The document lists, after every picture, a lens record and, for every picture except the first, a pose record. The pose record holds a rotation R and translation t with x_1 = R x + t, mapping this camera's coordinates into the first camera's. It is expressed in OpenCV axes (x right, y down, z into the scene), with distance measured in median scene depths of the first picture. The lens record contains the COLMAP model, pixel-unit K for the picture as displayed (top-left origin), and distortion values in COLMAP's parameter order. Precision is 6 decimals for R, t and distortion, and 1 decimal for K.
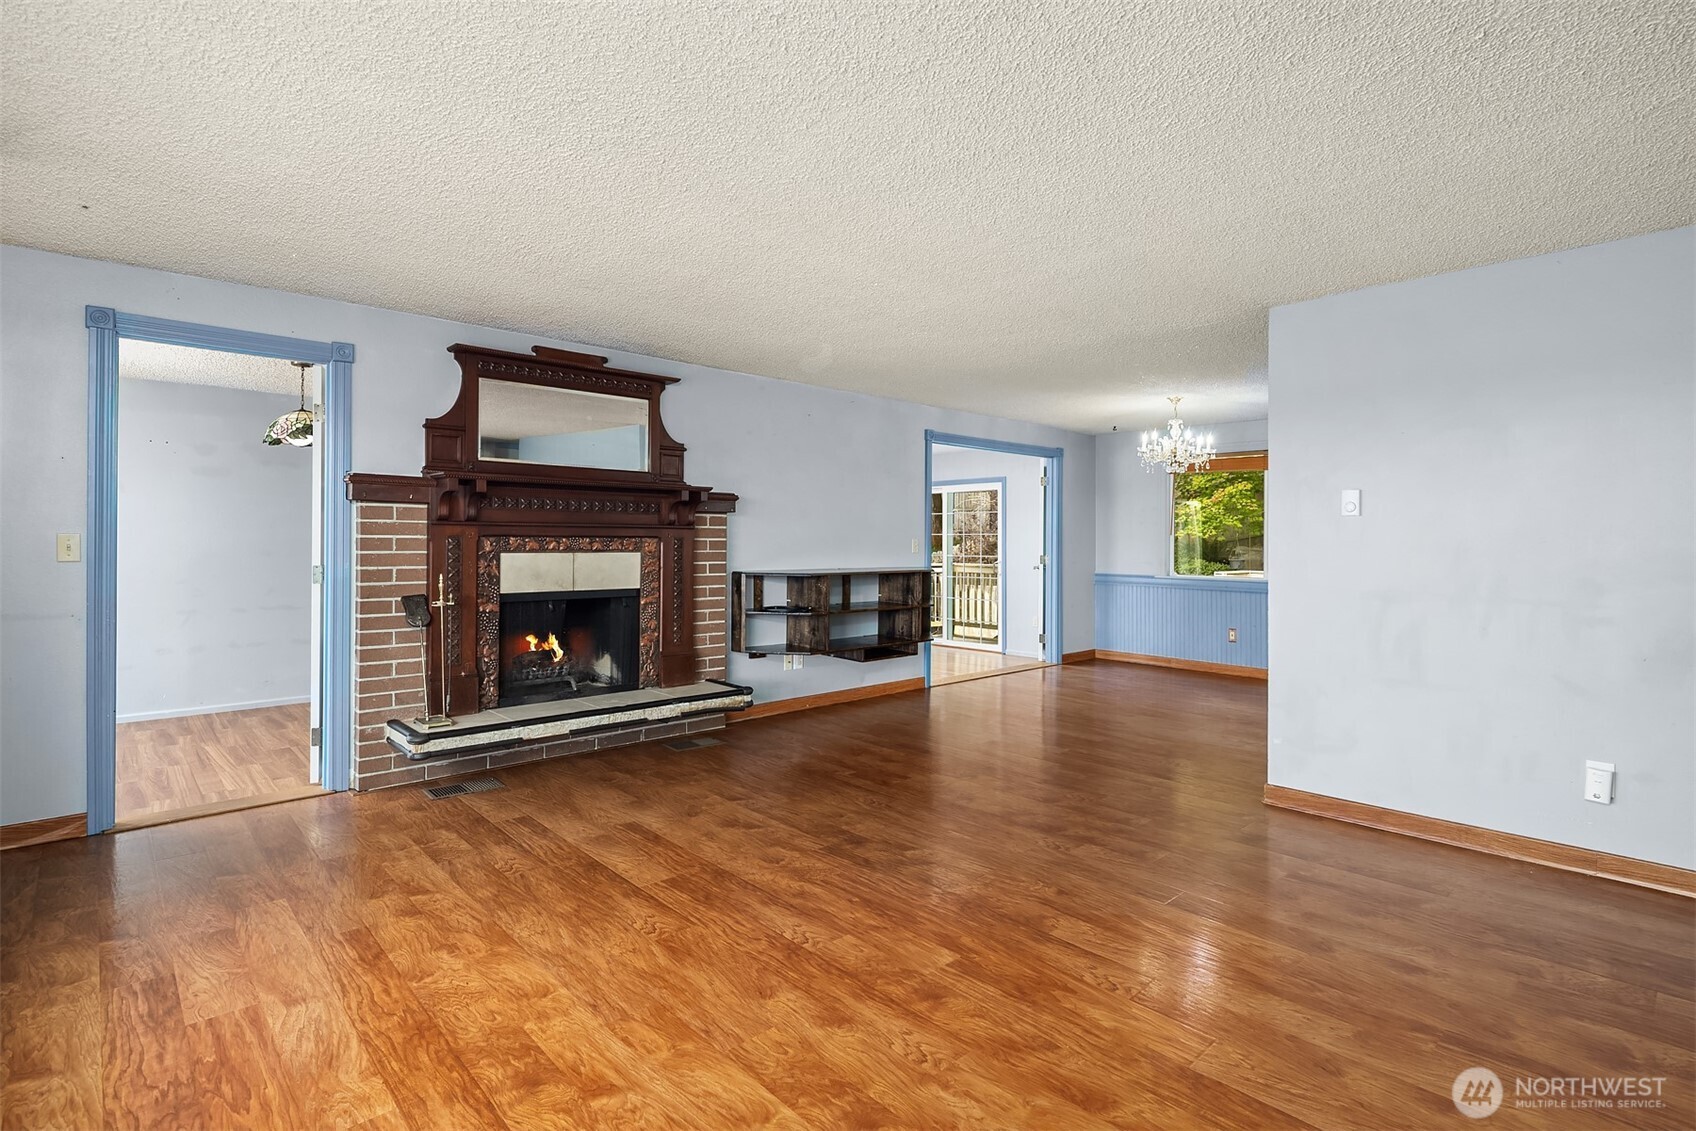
lens RADIAL K [[824.1, 0, 838.8], [0, 824.1, 524.5], [0, 0, 1]] dist [0.004876, -0.005110]
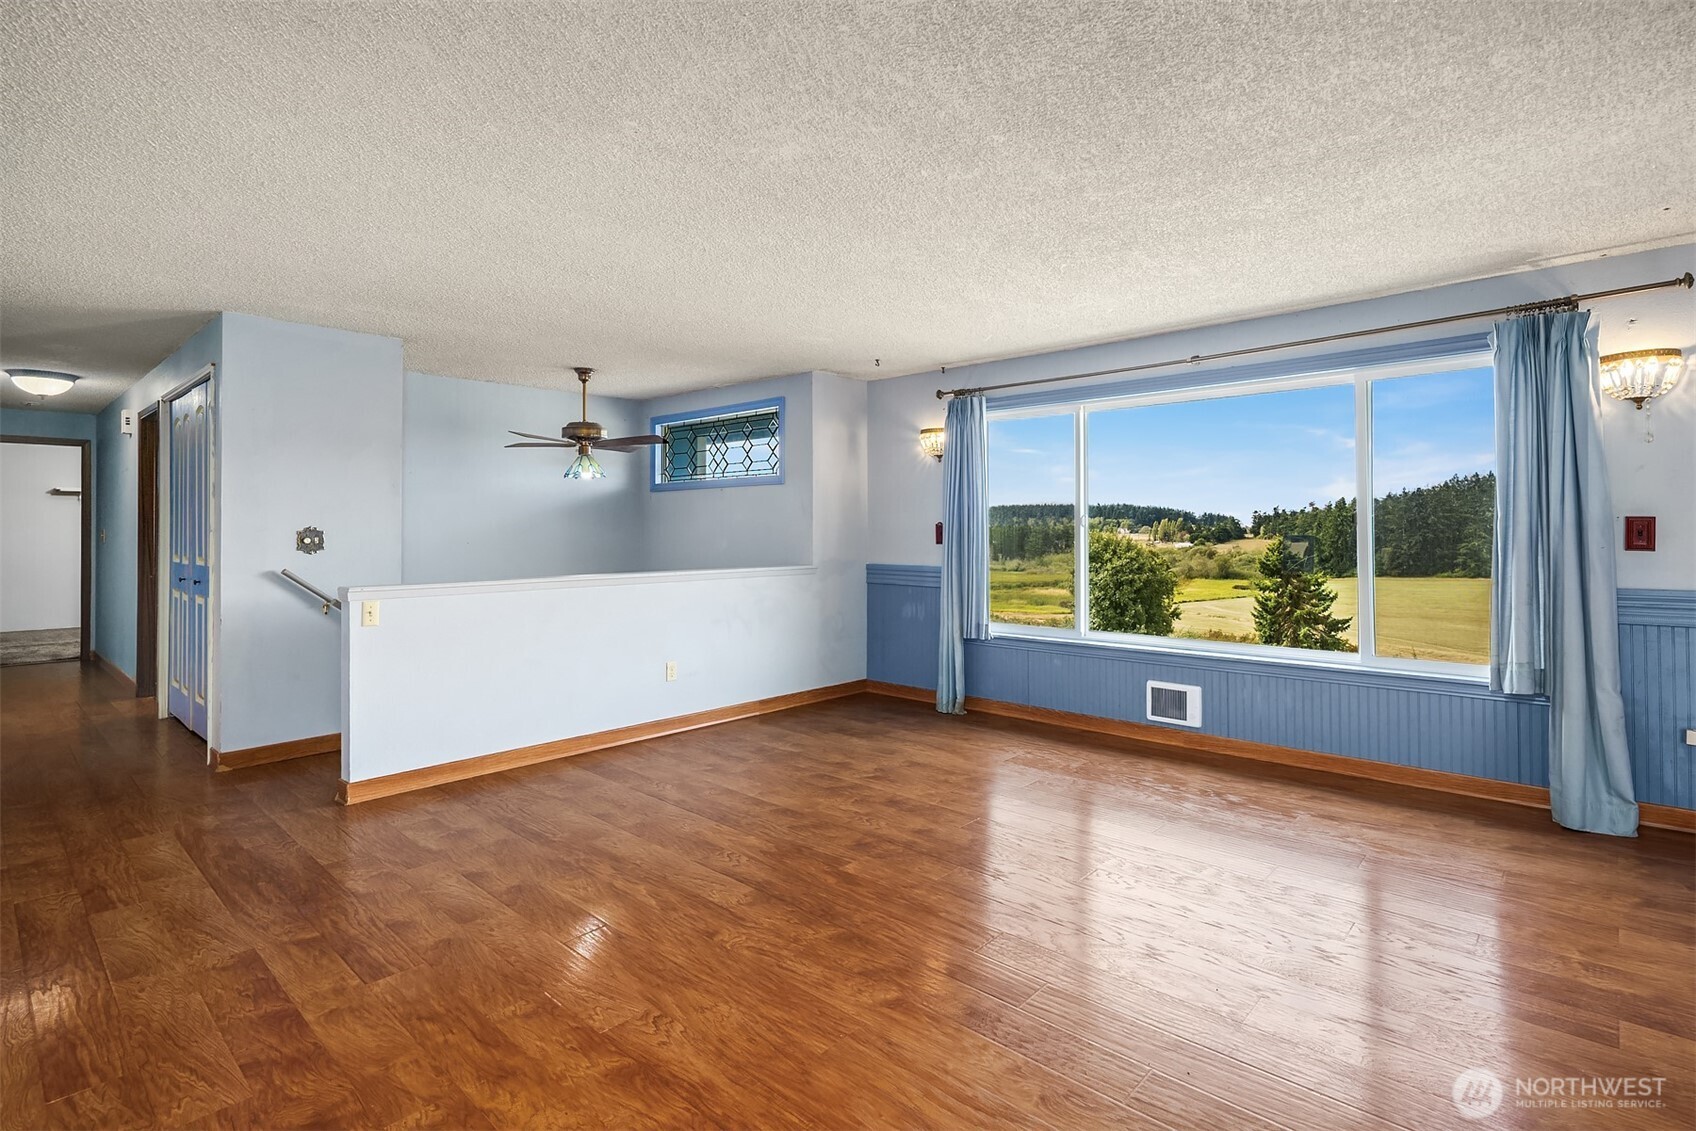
lens RADIAL K [[824.1, 0, 853.7], [0, 824.1, 520.4], [0, 0, 1]] dist [0.004876, -0.005110]
pose [[-0.995655, -0.001275, -0.093114, 0.187198], [0.001413, 0.999584, -0.028805, 0.035204], [0.093112, -0.028811, -0.995239, 1.739577]]
